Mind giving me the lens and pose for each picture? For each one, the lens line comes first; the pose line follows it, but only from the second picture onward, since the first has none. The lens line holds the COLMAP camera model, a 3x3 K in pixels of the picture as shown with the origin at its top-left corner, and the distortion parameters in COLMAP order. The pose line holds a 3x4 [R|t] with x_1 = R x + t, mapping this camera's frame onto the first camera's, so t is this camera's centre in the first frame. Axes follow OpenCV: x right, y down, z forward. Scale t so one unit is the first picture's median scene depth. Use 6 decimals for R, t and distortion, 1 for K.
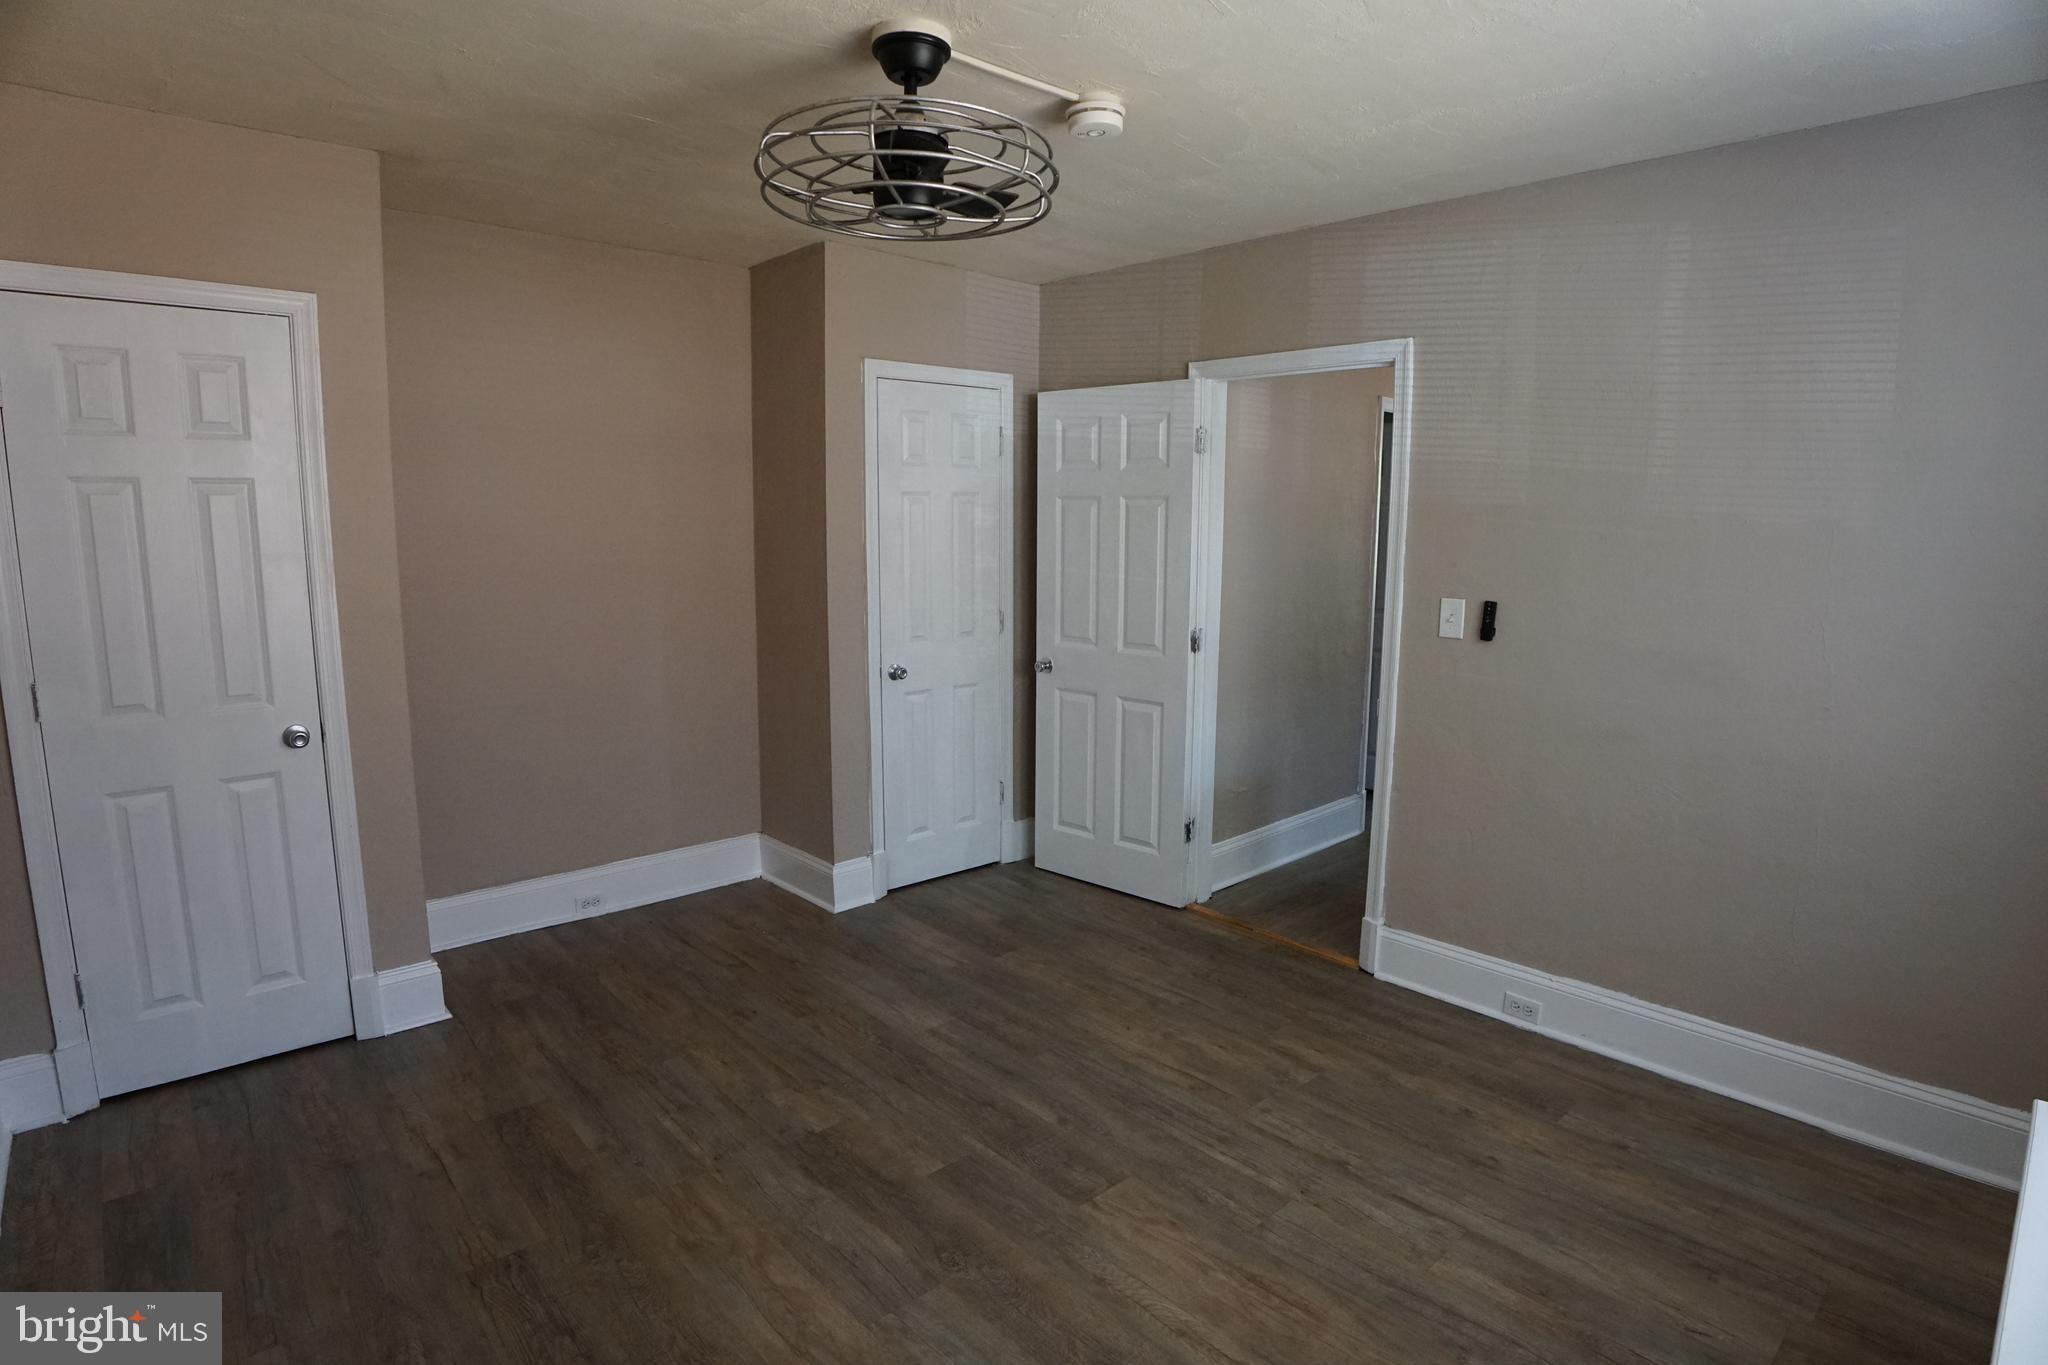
lens RADIAL K [[1064.4, 0, 1012.6], [0, 1064.4, 686.1], [0, 0, 1]] dist [-0.088250, 0.016461]
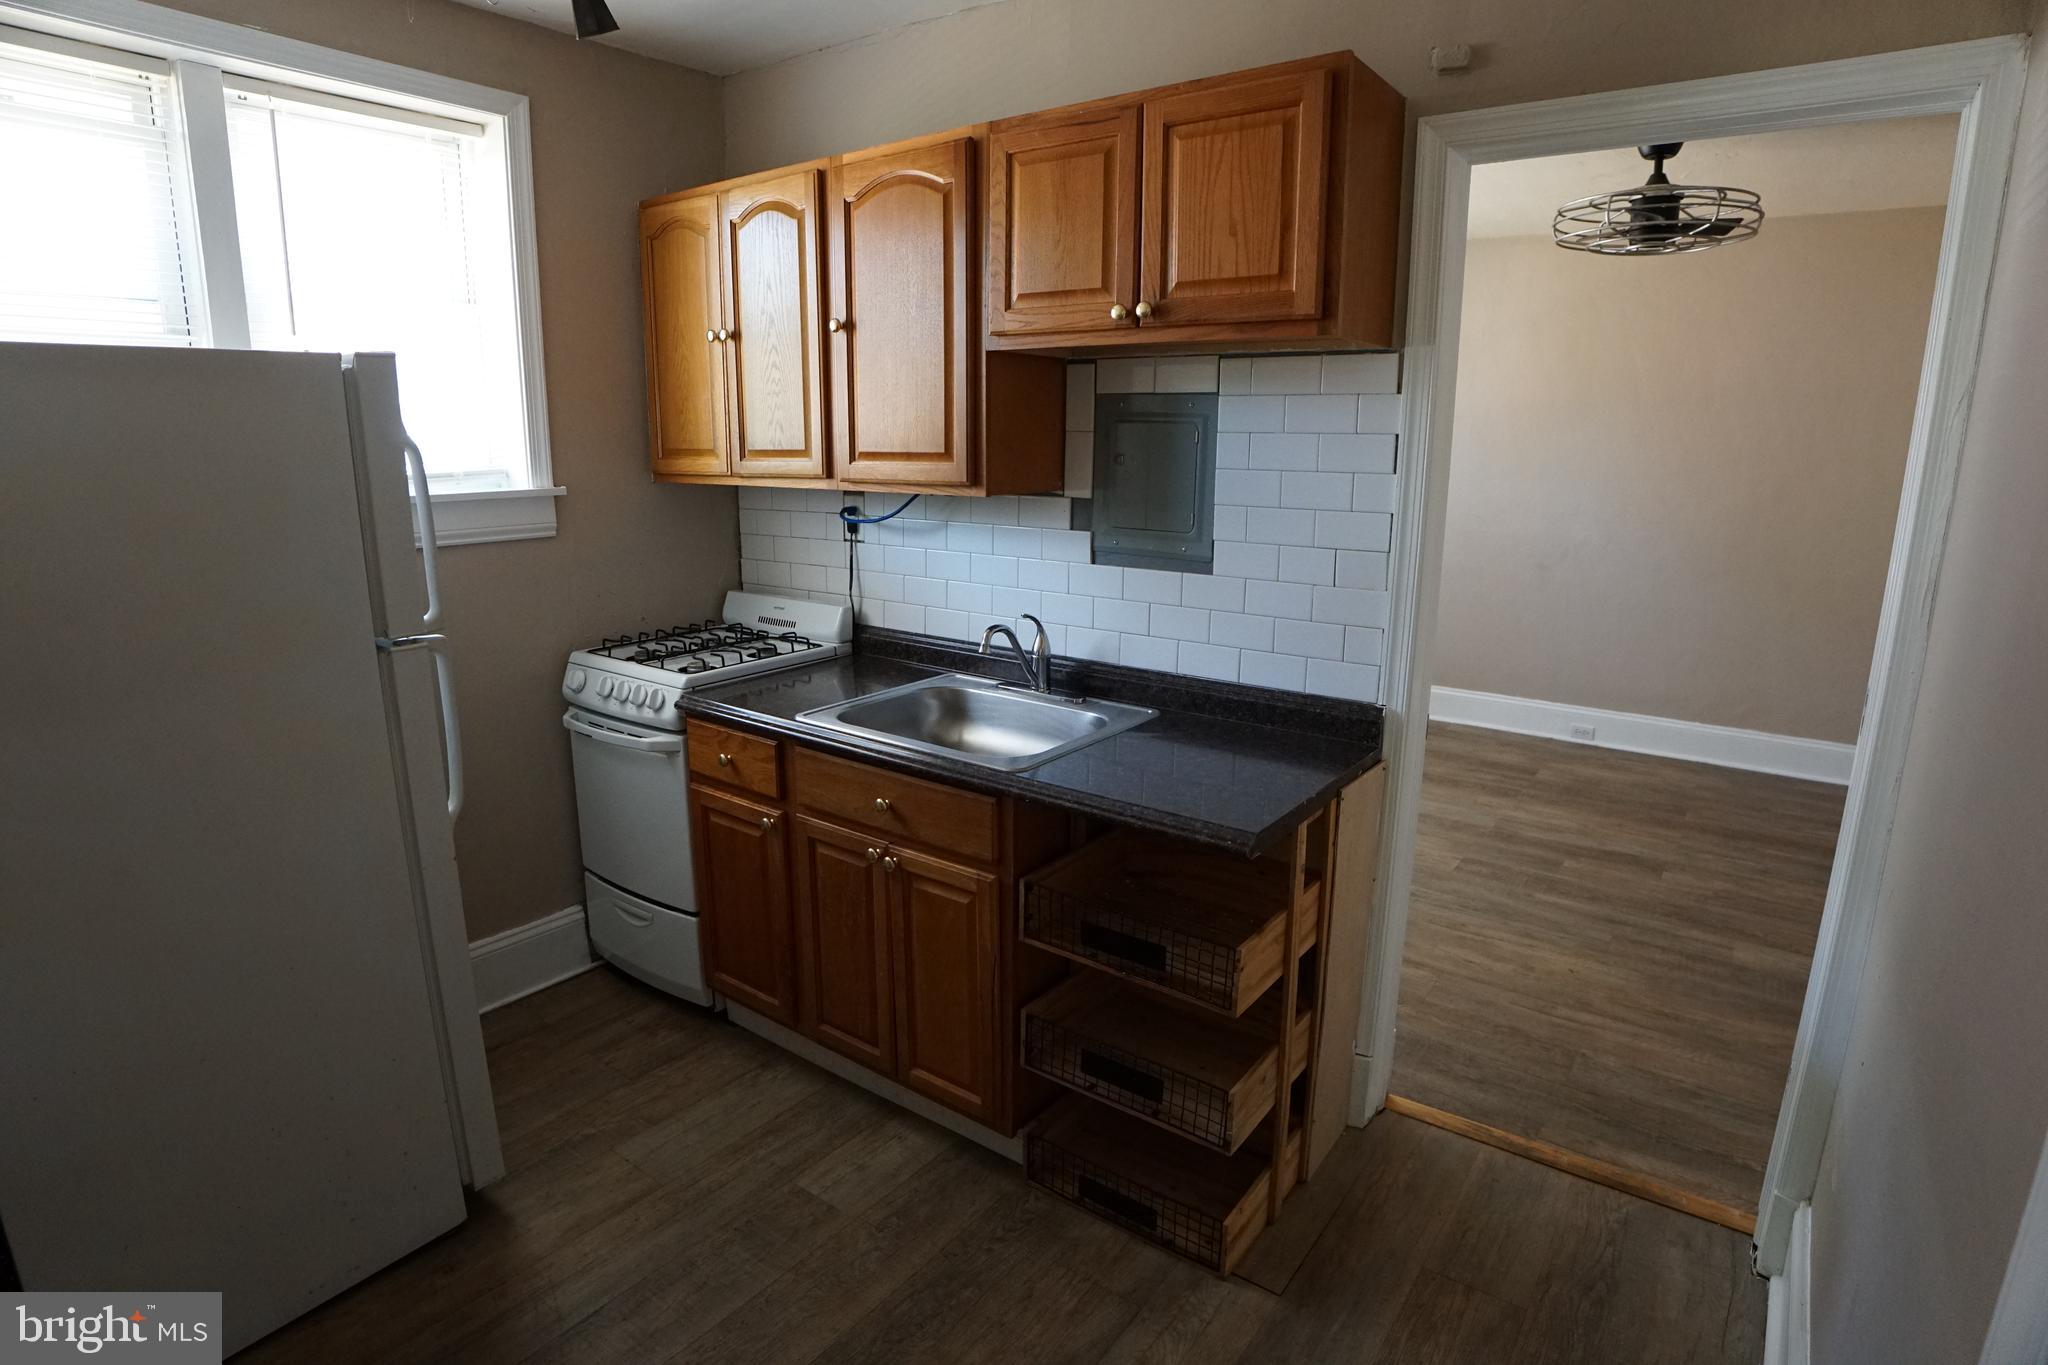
lens RADIAL K [[1064.4, 0, 1018.3], [0, 1064.4, 686.5], [0, 0, 1]] dist [-0.088250, 0.016461]
pose [[-0.982318, 0.029426, -0.184891, 0.779471], [-0.043013, 0.925680, 0.375855, -0.252140], [0.182209, 0.377162, -0.908047, 1.677793]]
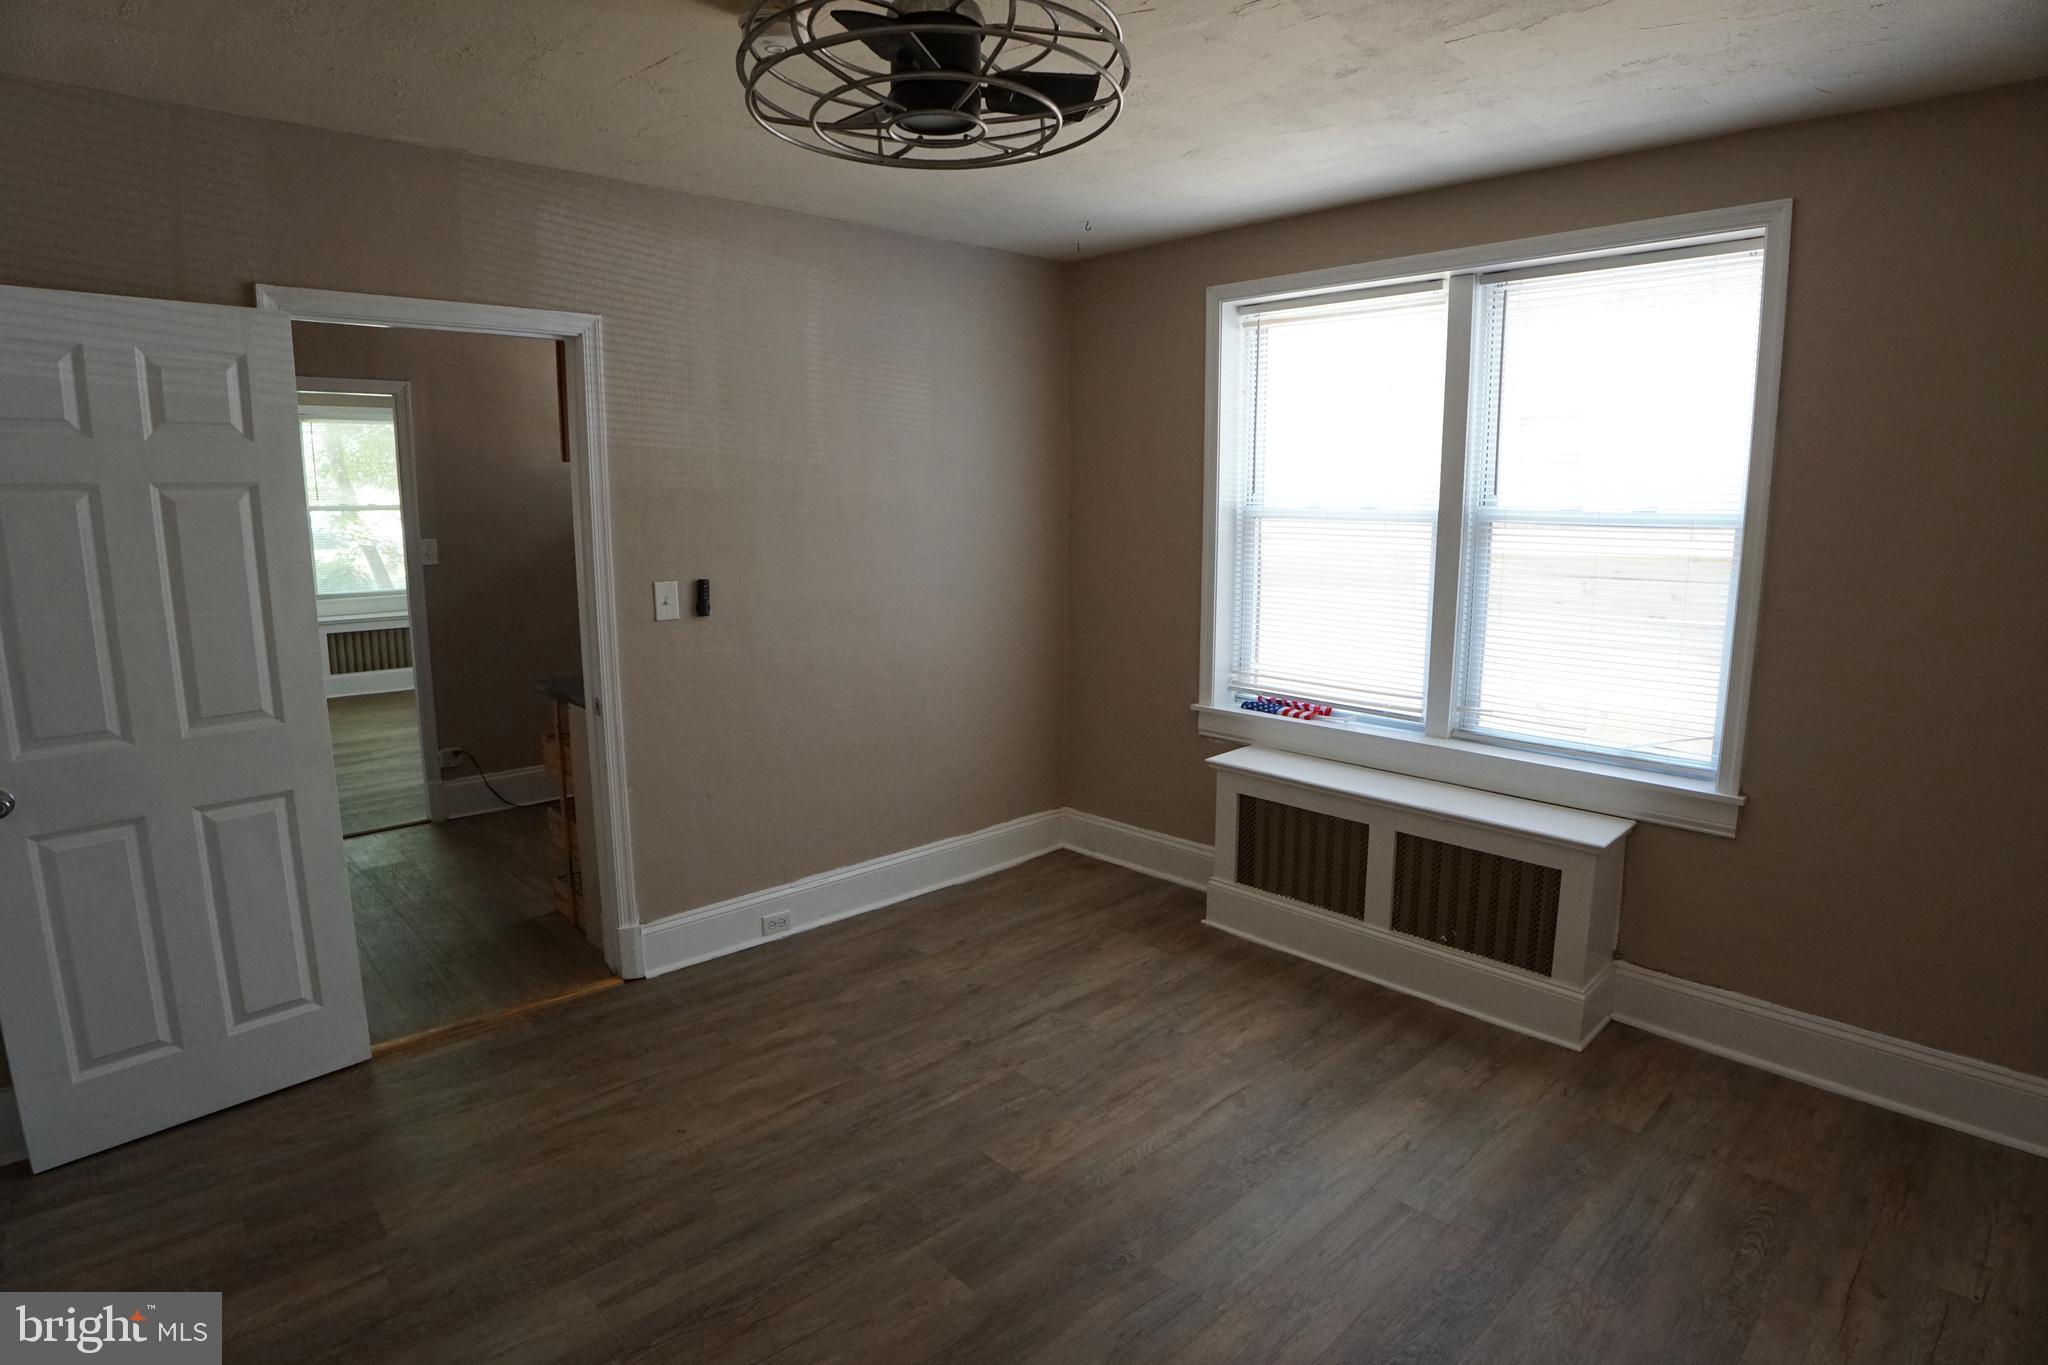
lens RADIAL K [[1064.4, 0, 1028.1], [0, 1064.4, 687.0], [0, 0, 1]] dist [-0.088250, 0.016461]
pose [[-0.021055, -0.181100, 0.983239, -0.633973], [0.158596, 0.970400, 0.182131, -0.117534], [-0.987119, 0.159773, 0.008290, 0.673223]]
